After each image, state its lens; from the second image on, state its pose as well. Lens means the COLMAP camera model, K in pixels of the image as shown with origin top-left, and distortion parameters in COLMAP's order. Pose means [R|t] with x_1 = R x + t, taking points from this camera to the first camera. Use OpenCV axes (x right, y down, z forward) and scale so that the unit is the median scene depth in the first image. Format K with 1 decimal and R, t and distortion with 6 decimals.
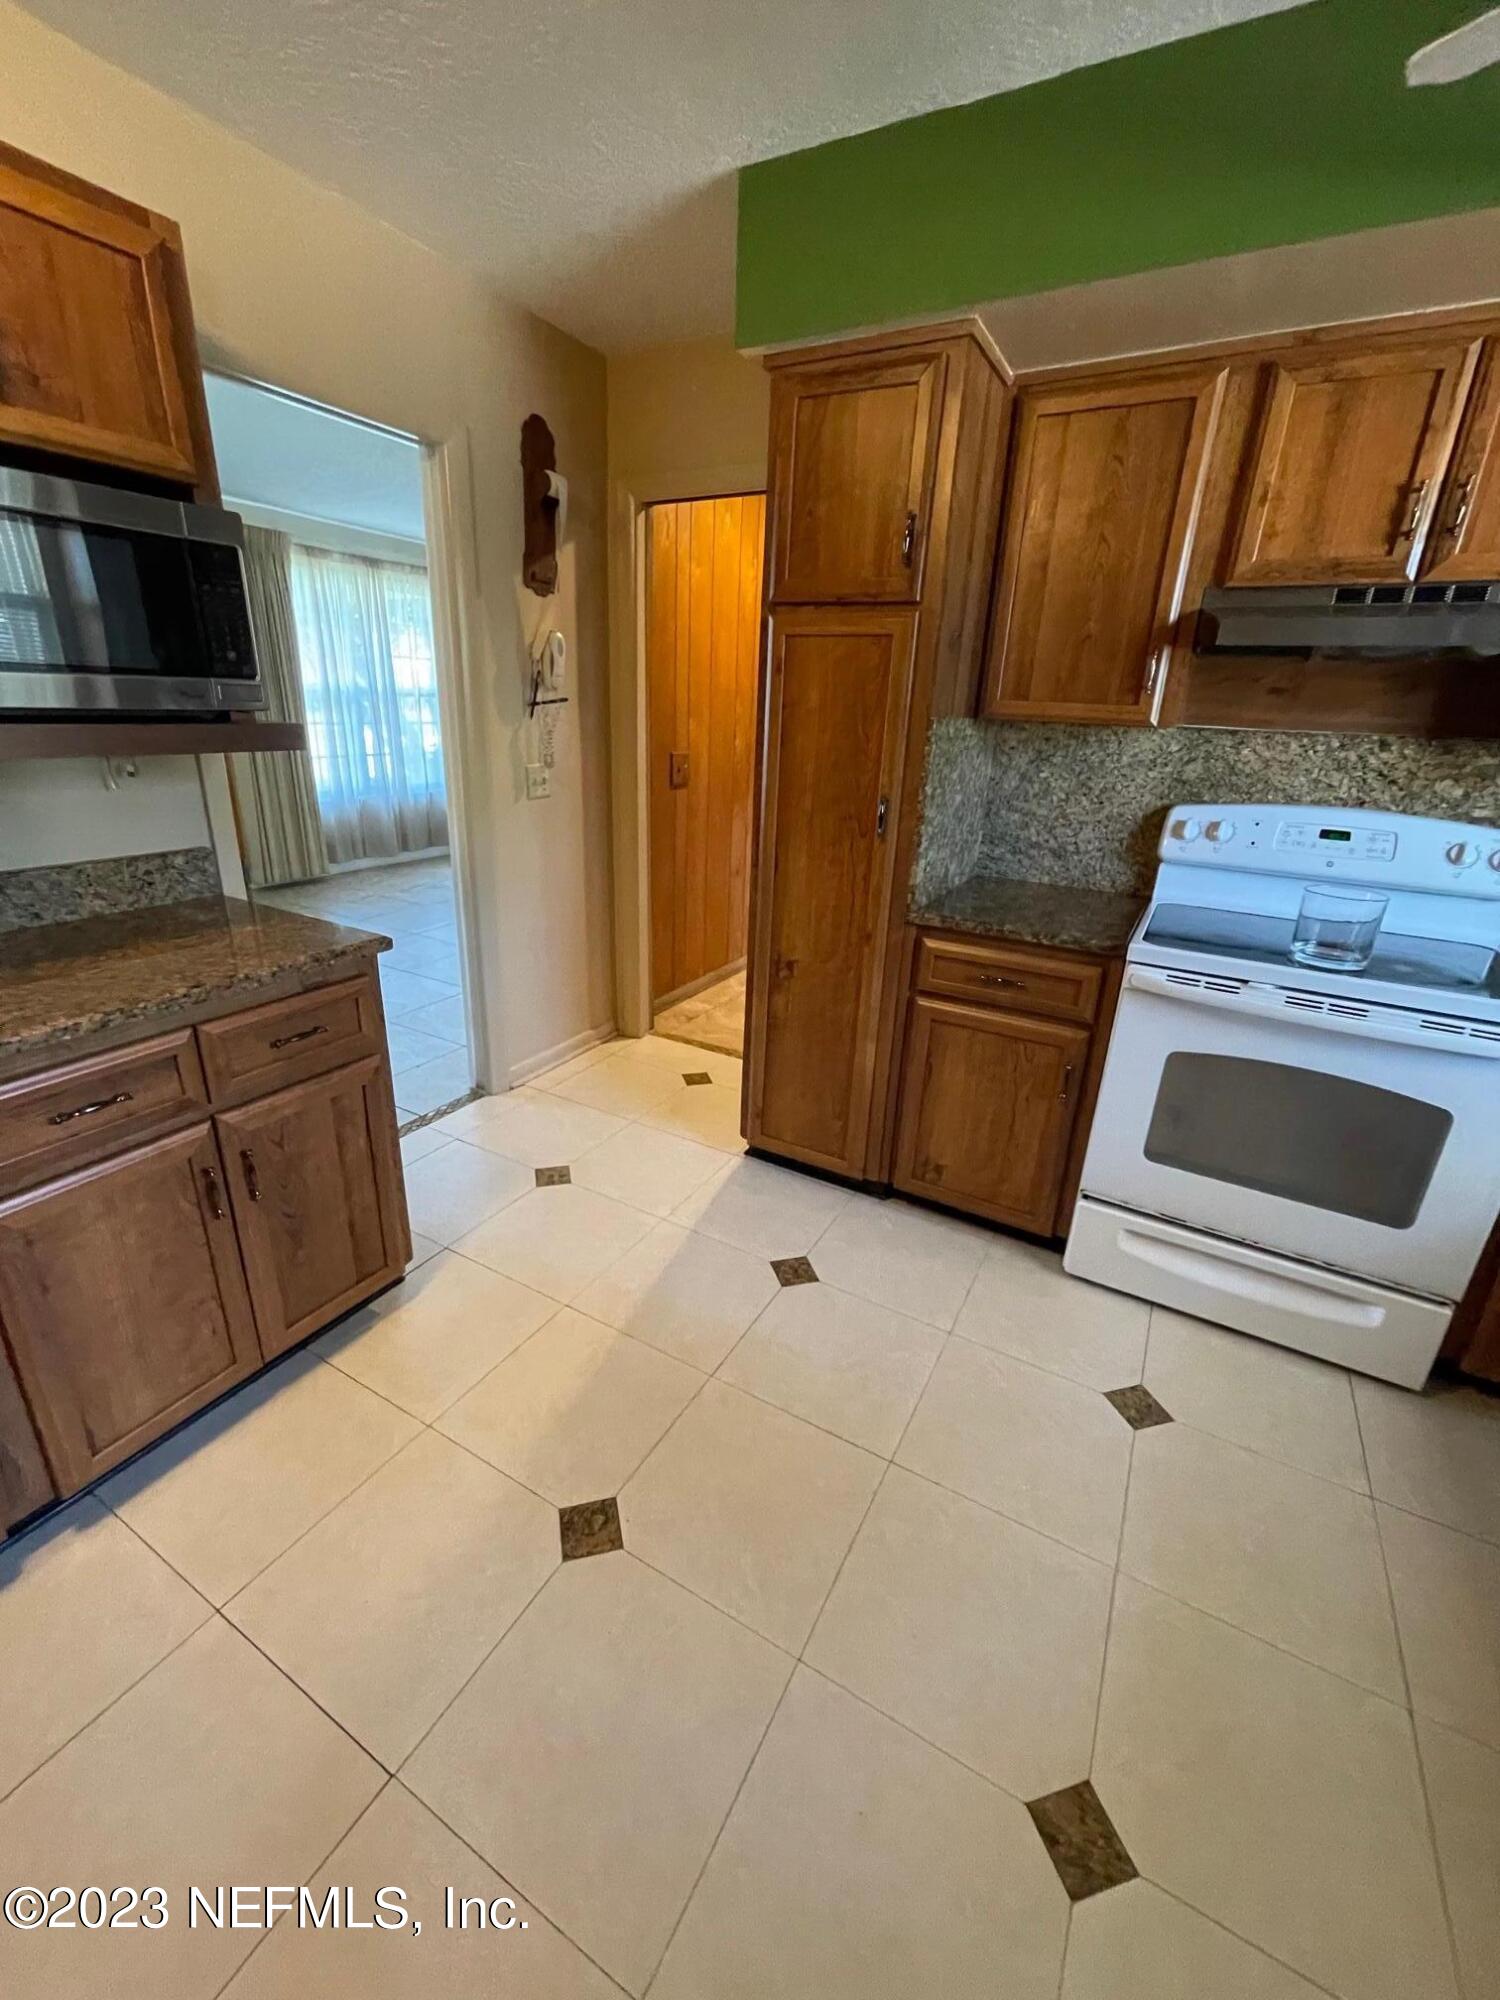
lens RADIAL K [[814.7, 0, 742.5], [0, 814.7, 995.7], [0, 0, 1]] dist [-0.001249, -0.000240]
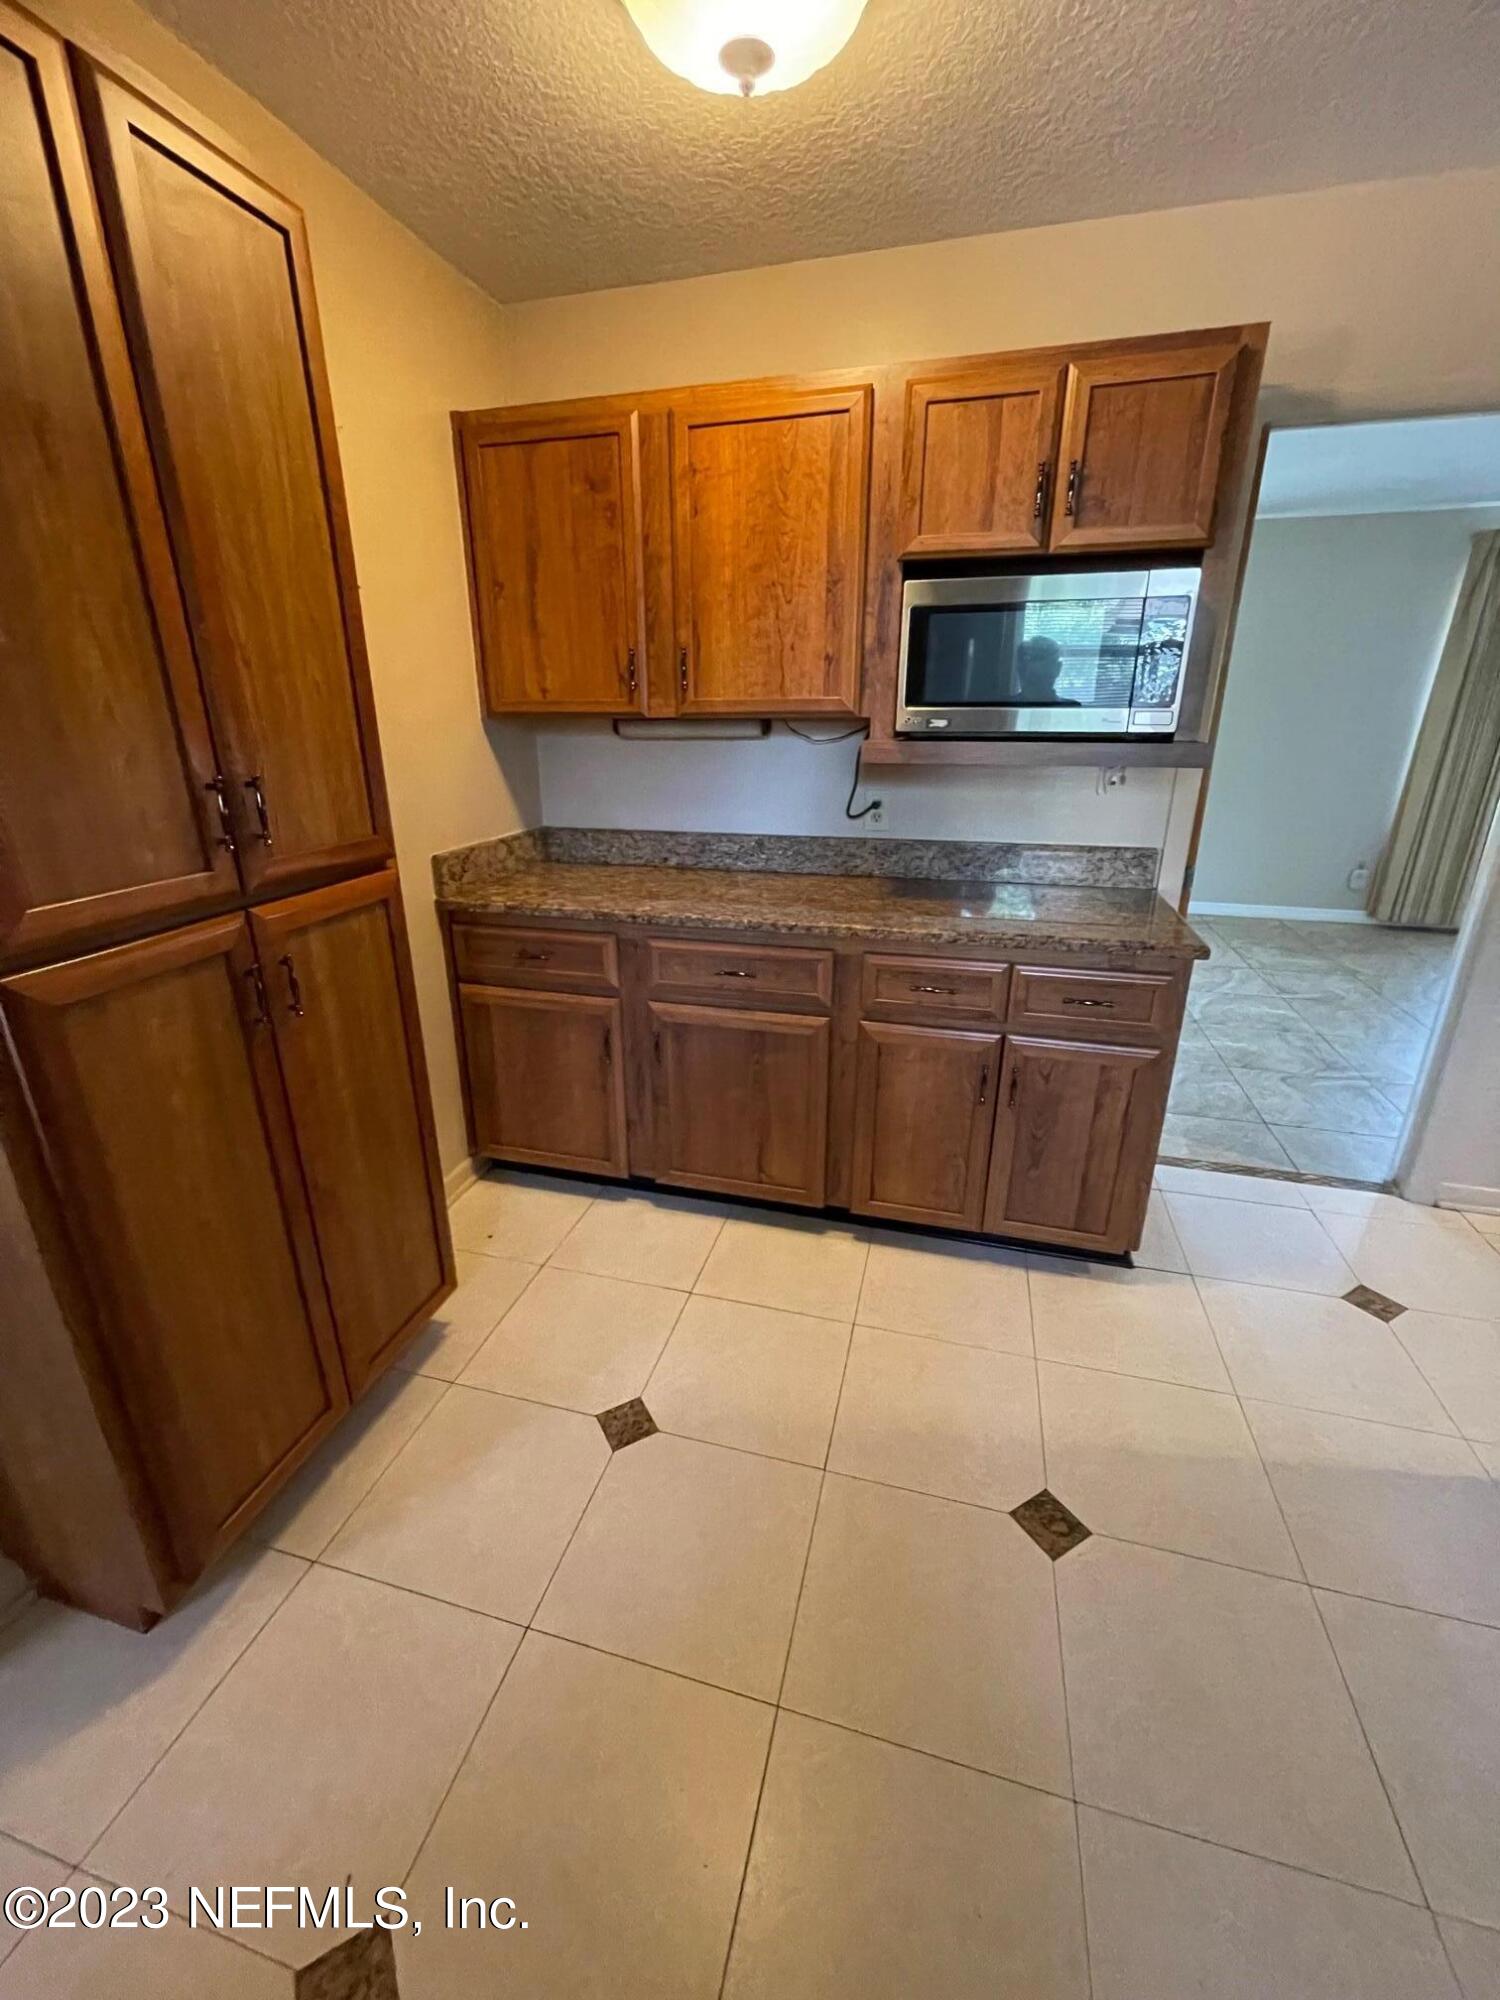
lens RADIAL K [[814.7, 0, 743.5], [0, 814.7, 995.0], [0, 0, 1]] dist [-0.001249, -0.000240]
pose [[0.257973, 0.288193, -0.922168, 0.162273], [-0.319634, 0.926186, 0.200032, -0.014263], [0.911748, 0.243154, 0.331048, 0.052835]]
